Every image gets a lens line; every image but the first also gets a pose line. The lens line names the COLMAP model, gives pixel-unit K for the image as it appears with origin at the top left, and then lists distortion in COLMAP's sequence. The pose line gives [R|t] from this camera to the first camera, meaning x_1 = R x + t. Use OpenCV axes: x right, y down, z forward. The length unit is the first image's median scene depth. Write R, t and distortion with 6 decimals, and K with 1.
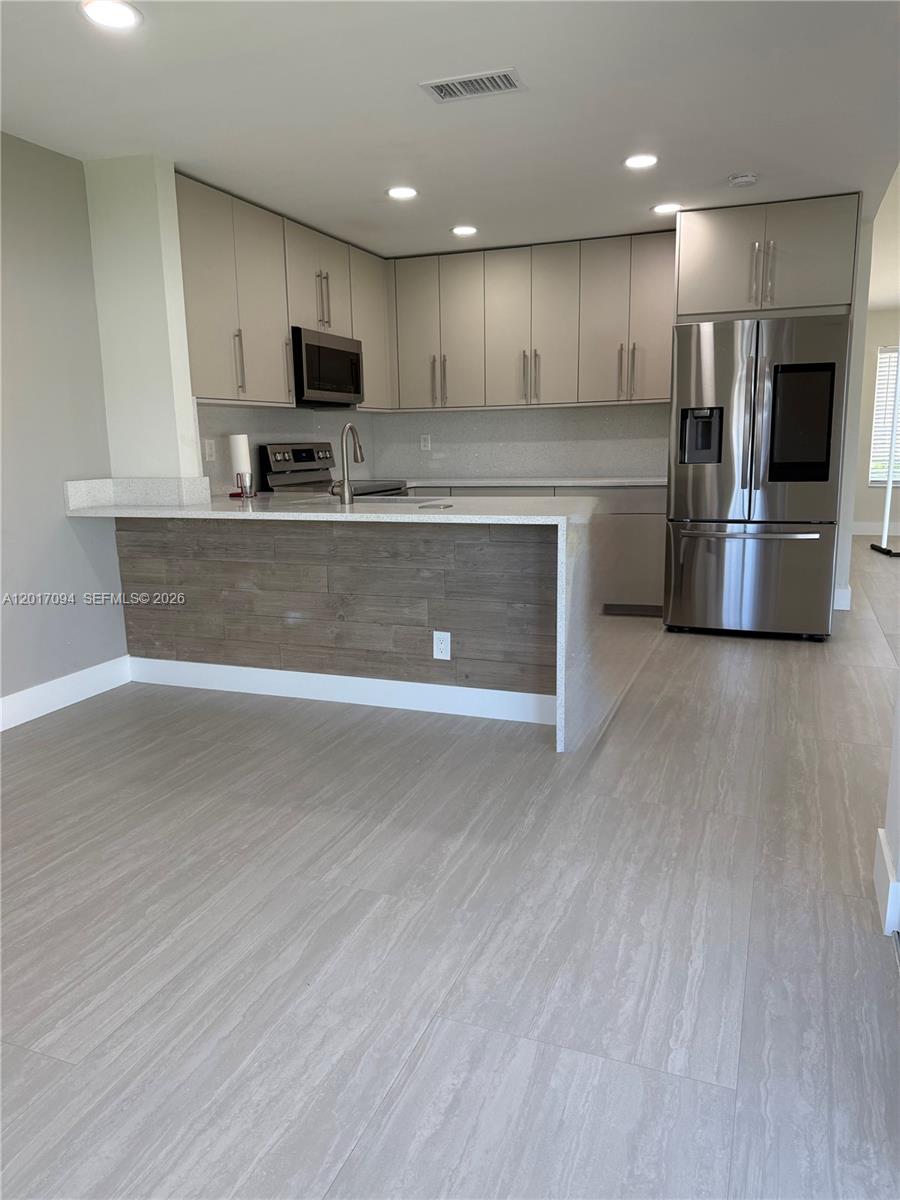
lens RADIAL K [[842.3, 0, 462.1], [0, 842.3, 602.3], [0, 0, 1]] dist [0.049478, -0.056949]
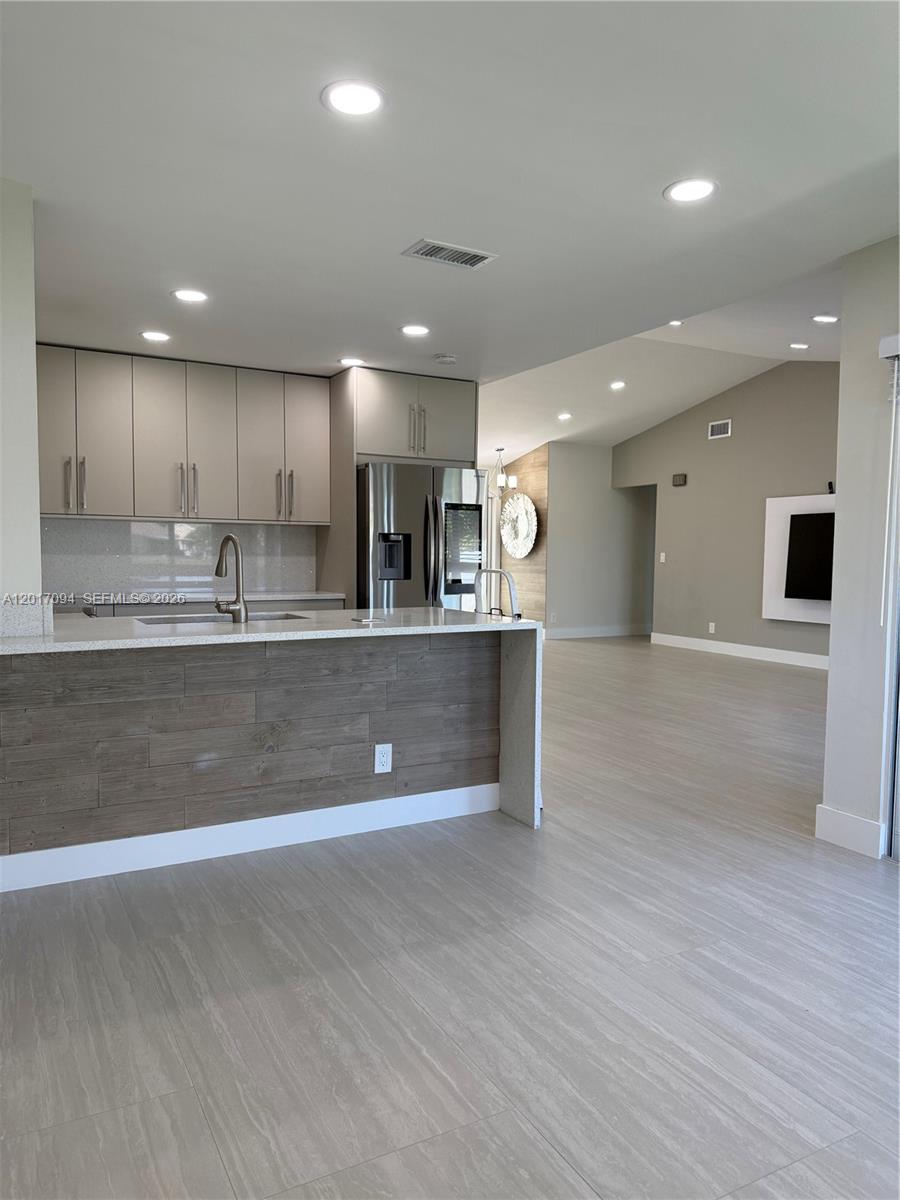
lens RADIAL K [[842.3, 0, 450.3], [0, 842.3, 599.1], [0, 0, 1]] dist [0.049478, -0.056949]
pose [[0.654649, -0.020156, 0.755664, -0.713849], [0.127544, 0.988258, -0.084134, -0.040203], [-0.745095, 0.151458, 0.649533, 0.266410]]
